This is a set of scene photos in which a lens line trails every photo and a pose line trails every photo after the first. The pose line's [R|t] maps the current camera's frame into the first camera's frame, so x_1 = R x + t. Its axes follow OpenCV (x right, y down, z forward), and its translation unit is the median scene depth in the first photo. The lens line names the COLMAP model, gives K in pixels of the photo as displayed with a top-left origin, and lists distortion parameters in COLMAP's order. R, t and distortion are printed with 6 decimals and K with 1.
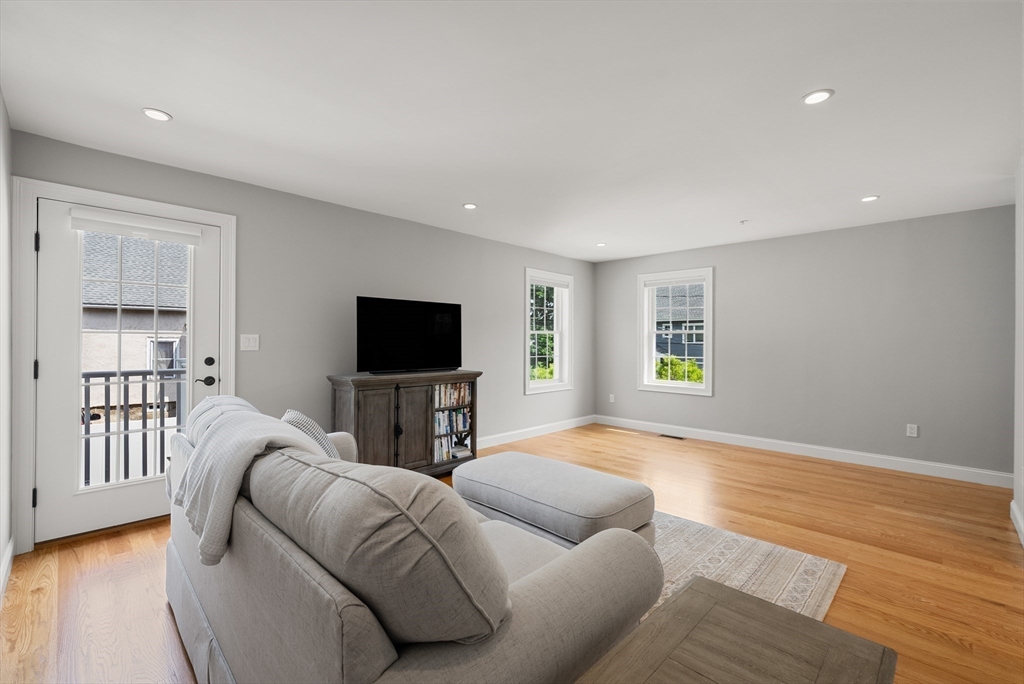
lens RADIAL K [[438.5, 0, 510.6], [0, 438.5, 339.6], [0, 0, 1]] dist [-0.000893, -0.000878]
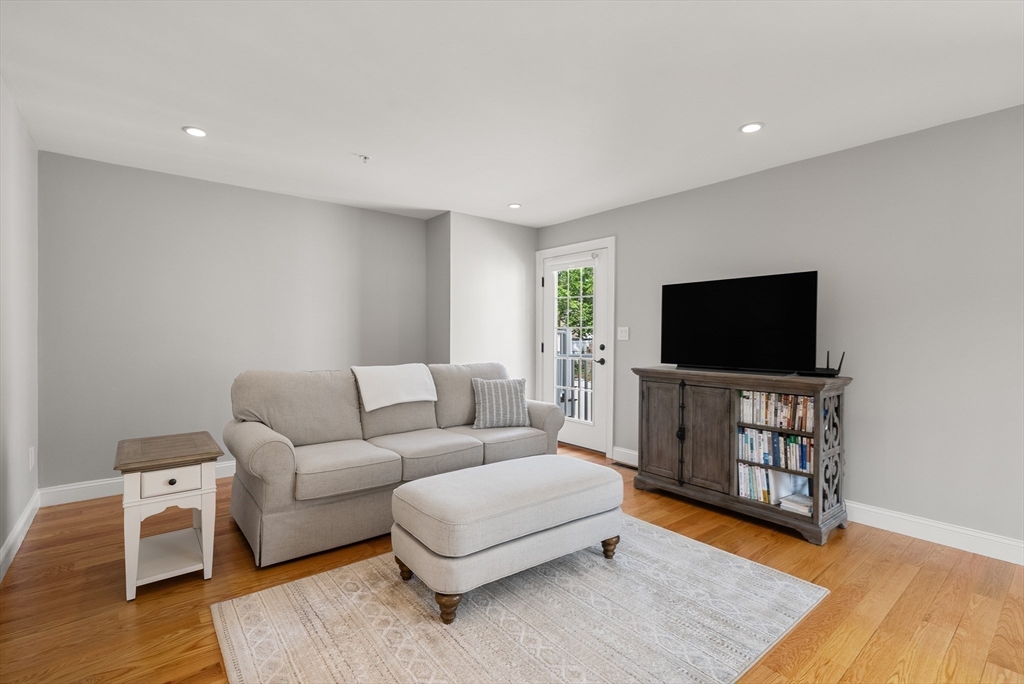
lens RADIAL K [[472.8, 0, 509.1], [0, 472.8, 337.9], [0, 0, 1]] dist [0.001680, -0.000756]
pose [[-0.116426, -0.002822, -0.993195, 0.650569], [-0.003569, 0.999991, -0.002423, 0.019519], [0.993193, 0.003263, -0.116435, 0.700456]]
